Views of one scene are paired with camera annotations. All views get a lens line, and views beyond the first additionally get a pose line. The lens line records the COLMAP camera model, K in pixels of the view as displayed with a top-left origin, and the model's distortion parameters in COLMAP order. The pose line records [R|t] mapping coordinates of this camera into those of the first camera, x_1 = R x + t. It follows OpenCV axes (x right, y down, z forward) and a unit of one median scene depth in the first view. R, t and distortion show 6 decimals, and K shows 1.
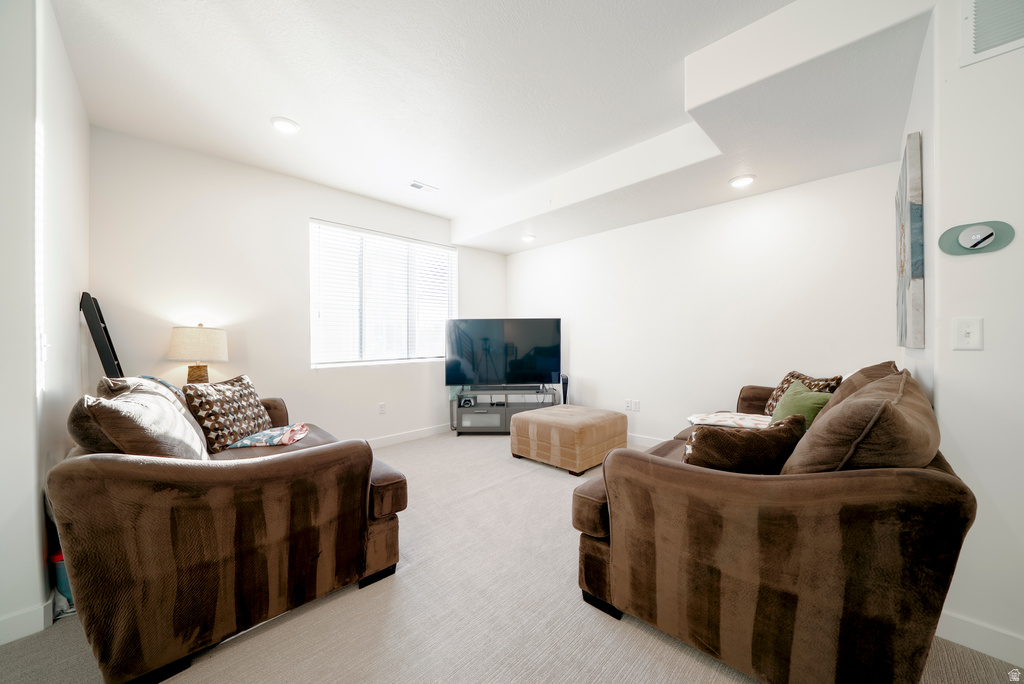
lens RADIAL K [[358.0, 0, 505.4], [0, 358.0, 343.2], [0, 0, 1]] dist [-0.021705, 0.002363]
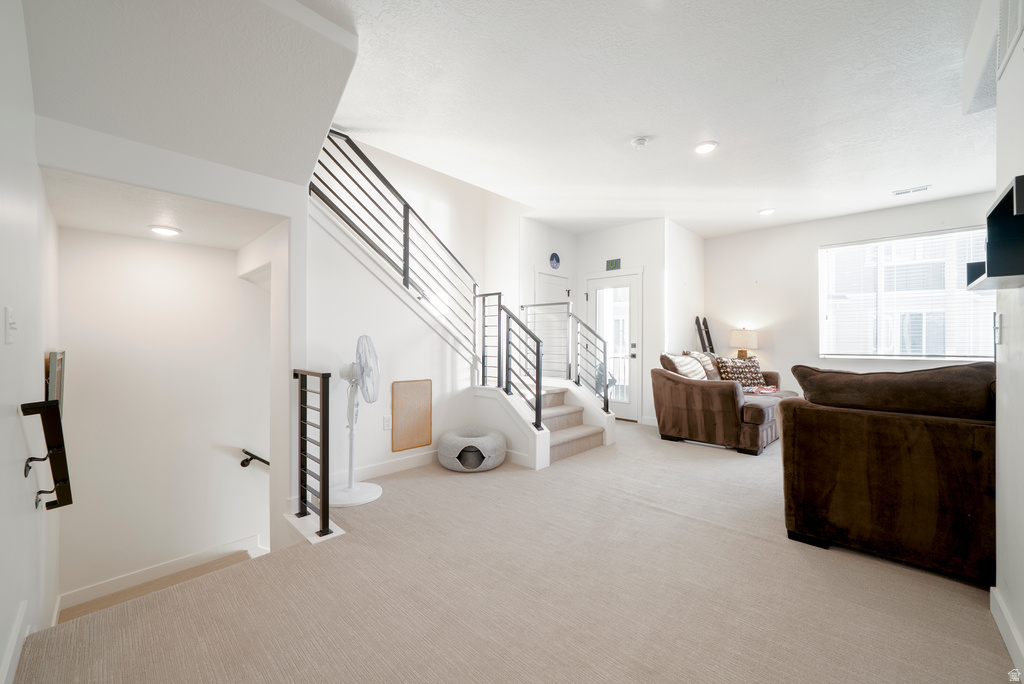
lens RADIAL K [[390.9, 0, 526.1], [0, 390.9, 343.0], [0, 0, 1]] dist [-0.008767, 0.001217]
pose [[0.046985, 0.010070, -0.998845, 1.294874], [-0.010395, 0.999900, 0.009592, 0.018961], [0.998841, 0.009933, 0.047085, -0.267469]]
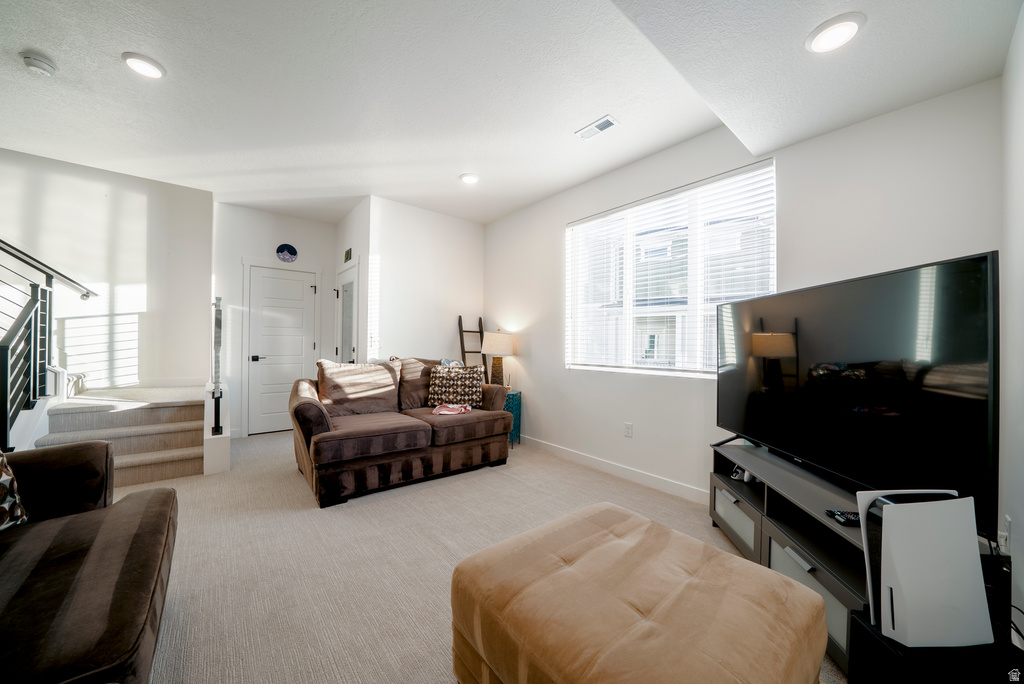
lens RADIAL K [[358.0, 0, 513.6], [0, 358.0, 339.0], [0, 0, 1]] dist [-0.021705, 0.002363]
pose [[-0.070260, -0.008023, -0.997496, 0.748155], [-0.019872, 0.999780, -0.006641, -0.006578], [0.997331, 0.019355, -0.070404, 1.362999]]
